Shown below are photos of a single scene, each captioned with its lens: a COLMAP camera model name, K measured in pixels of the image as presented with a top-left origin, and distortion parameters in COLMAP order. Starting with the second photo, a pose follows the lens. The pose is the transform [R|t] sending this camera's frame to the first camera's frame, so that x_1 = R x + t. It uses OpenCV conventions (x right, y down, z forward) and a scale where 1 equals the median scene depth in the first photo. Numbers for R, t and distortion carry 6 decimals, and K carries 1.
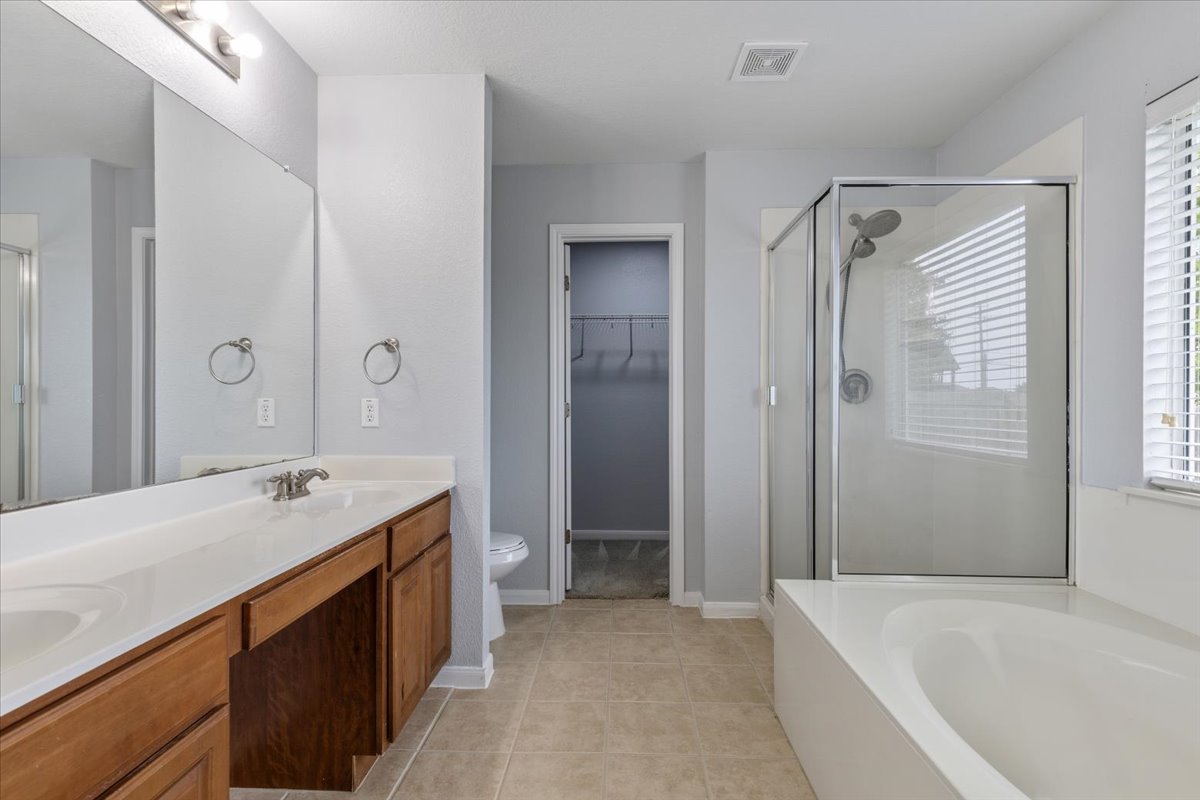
lens RADIAL K [[556.9, 0, 600.0], [0, 556.9, 400.0], [0, 0, 1]] dist [0.022224, -0.009963]
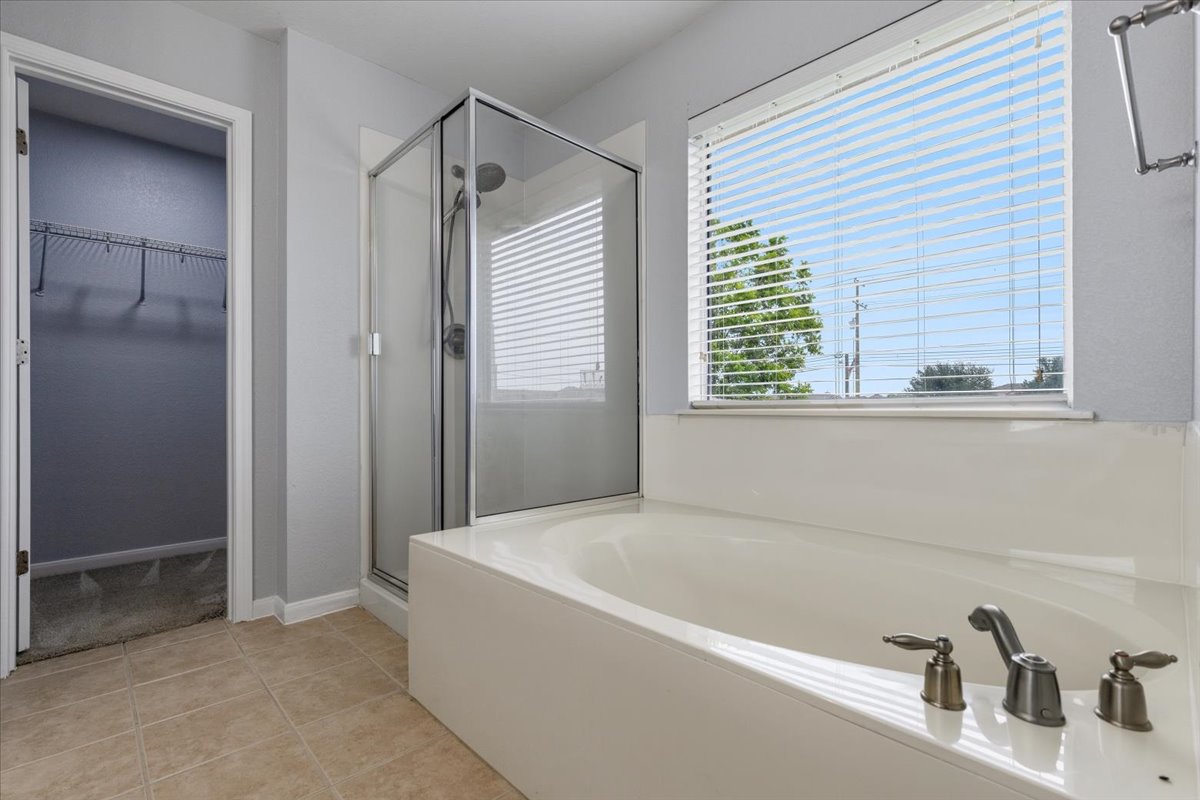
lens RADIAL K [[545.8, 0, 602.7], [0, 545.8, 402.4], [0, 0, 1]] dist [0.003650, 0.000333]
pose [[0.697580, 0.003739, 0.716497, -0.051196], [0.004174, 0.999948, -0.009281, 0.090366], [-0.716494, 0.009465, 0.697529, 0.155197]]
